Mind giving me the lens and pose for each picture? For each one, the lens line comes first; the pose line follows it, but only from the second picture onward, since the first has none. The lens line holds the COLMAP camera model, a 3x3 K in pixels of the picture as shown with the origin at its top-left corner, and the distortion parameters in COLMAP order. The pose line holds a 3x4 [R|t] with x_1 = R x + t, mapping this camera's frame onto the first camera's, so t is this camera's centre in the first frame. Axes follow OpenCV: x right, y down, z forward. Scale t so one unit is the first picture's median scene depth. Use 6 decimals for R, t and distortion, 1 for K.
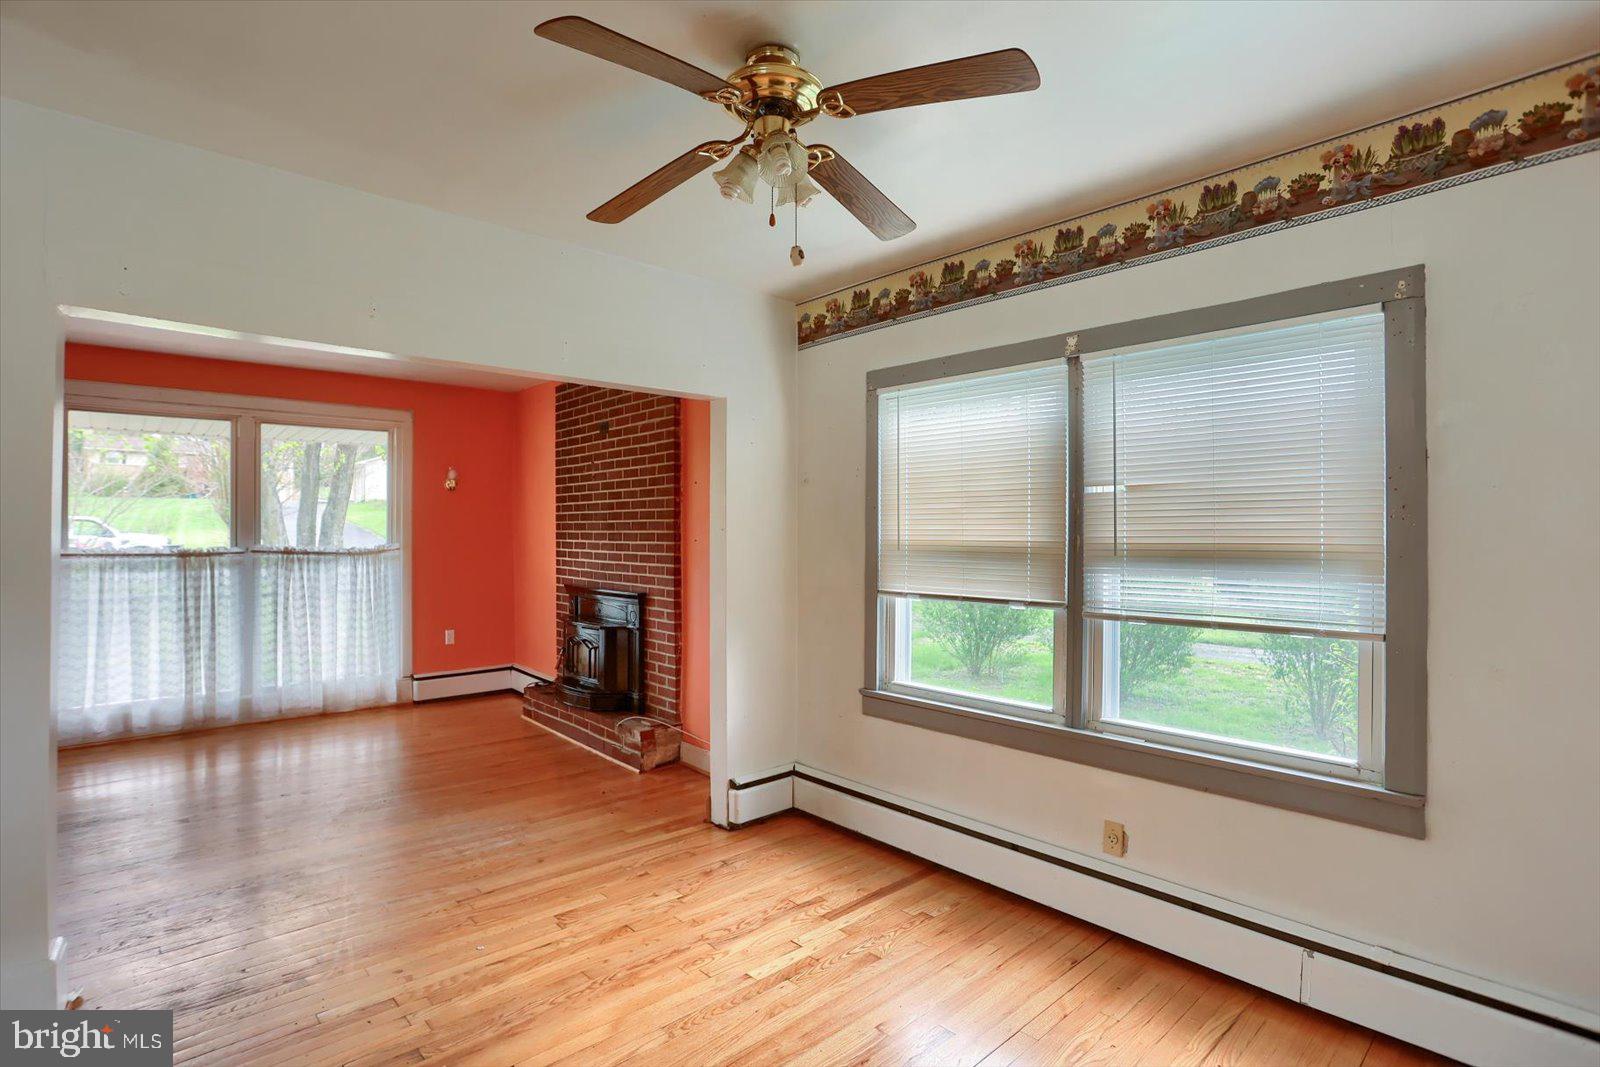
lens RADIAL K [[793.5, 0, 795.8], [0, 793.5, 530.1], [0, 0, 1]] dist [-0.074639, 0.034686]
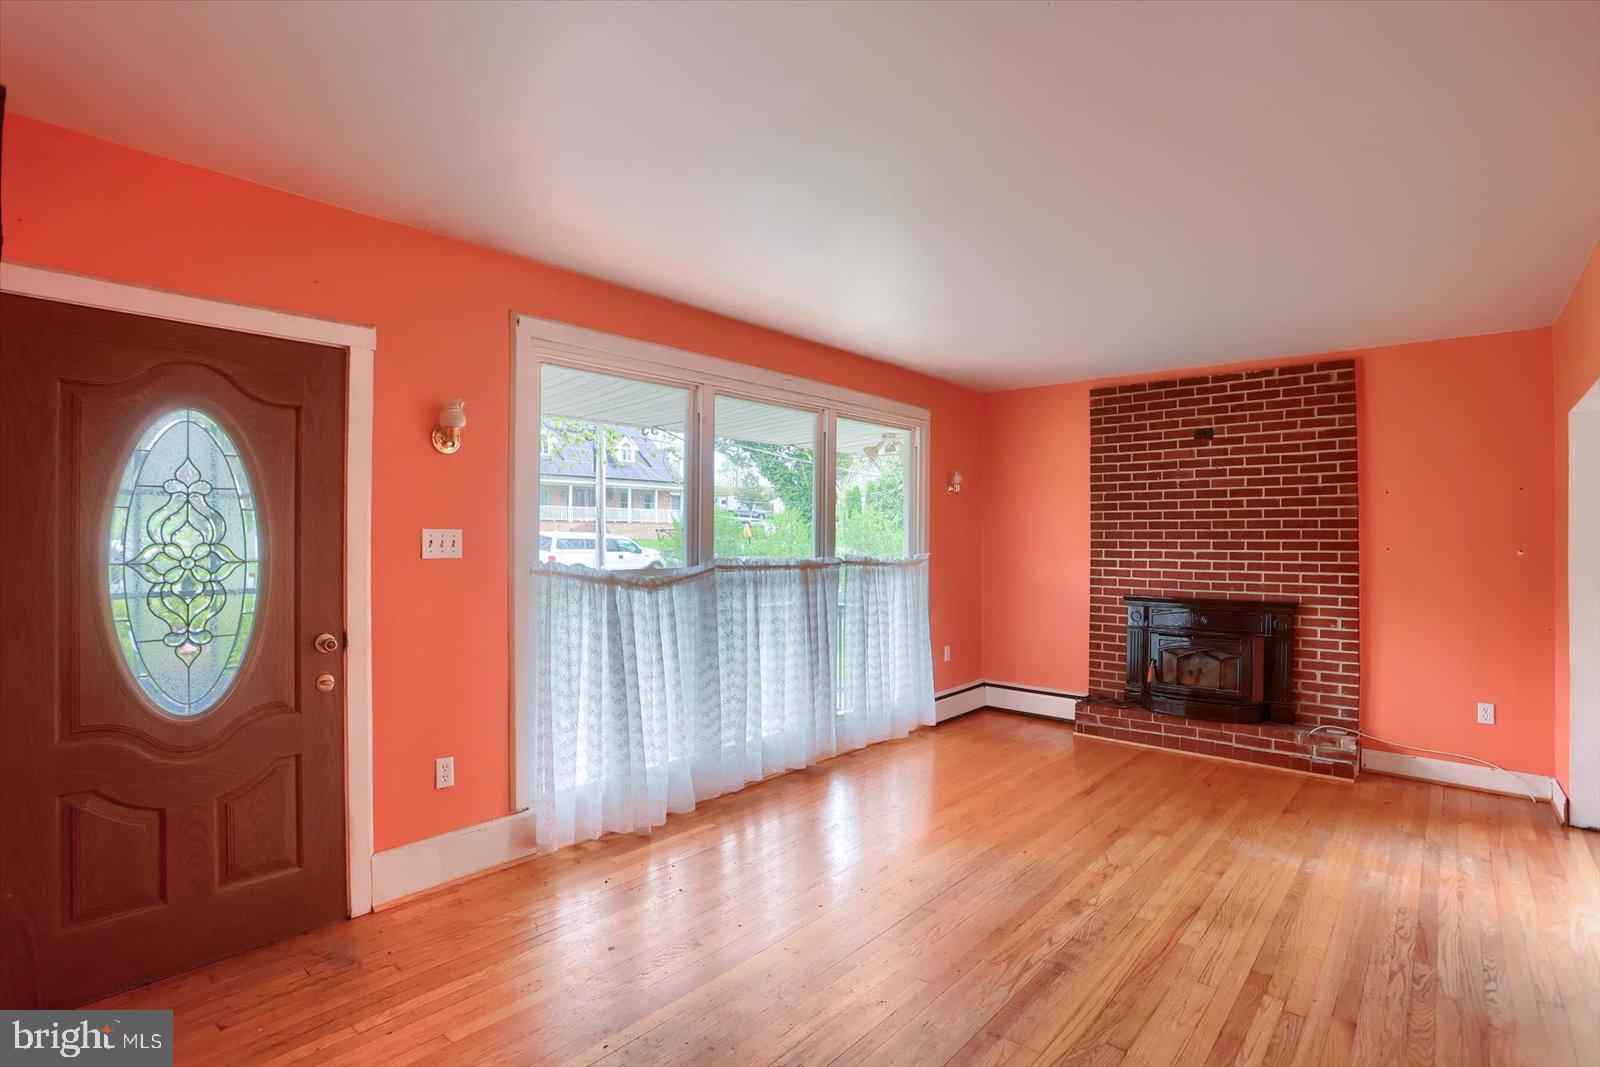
lens RADIAL K [[793.5, 0, 795.8], [0, 793.5, 530.1], [0, 0, 1]] dist [-0.074639, 0.034686]
pose [[0.990926, 0.003856, 0.134356, -0.960024], [-0.002500, 0.999944, -0.010264, 0.000506], [-0.134388, 0.009835, 0.990880, 0.118555]]
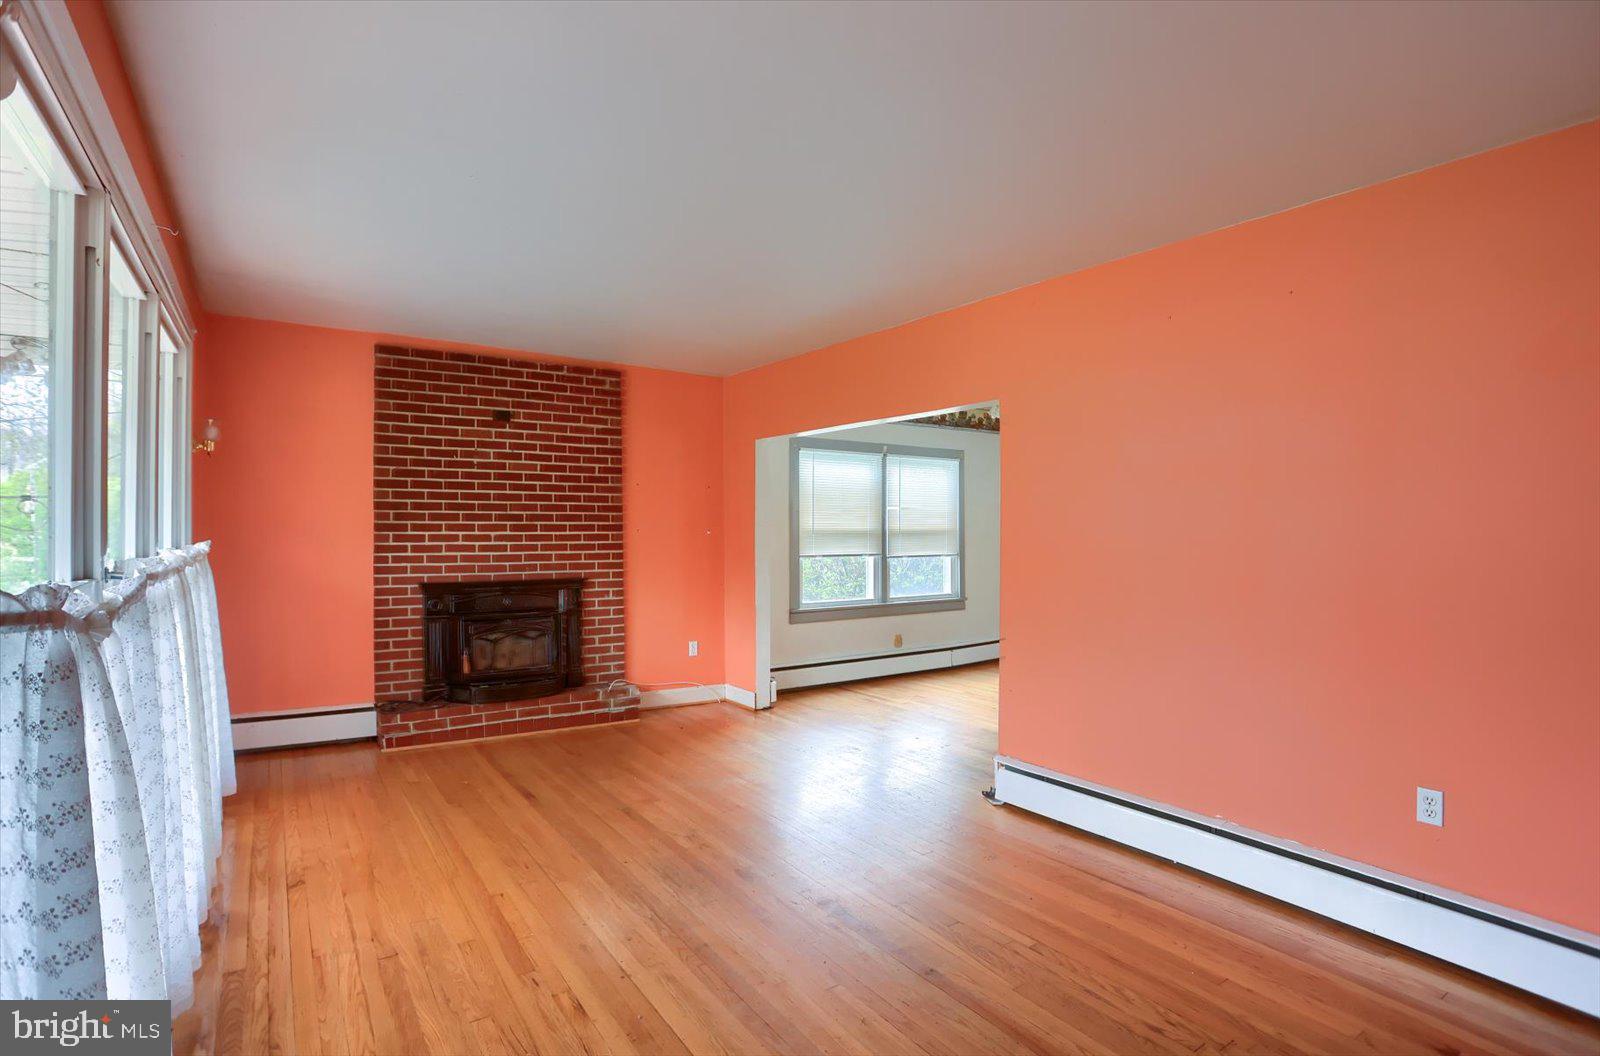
lens RADIAL K [[786.5, 0, 798.9], [0, 786.5, 535.9], [0, 0, 1]] dist [-0.049187, 0.000008]
pose [[0.129077, -0.013057, 0.991549, -1.268344], [-0.005316, 0.999890, 0.013859, 0.003401], [-0.991620, -0.007060, 0.128994, 0.556082]]
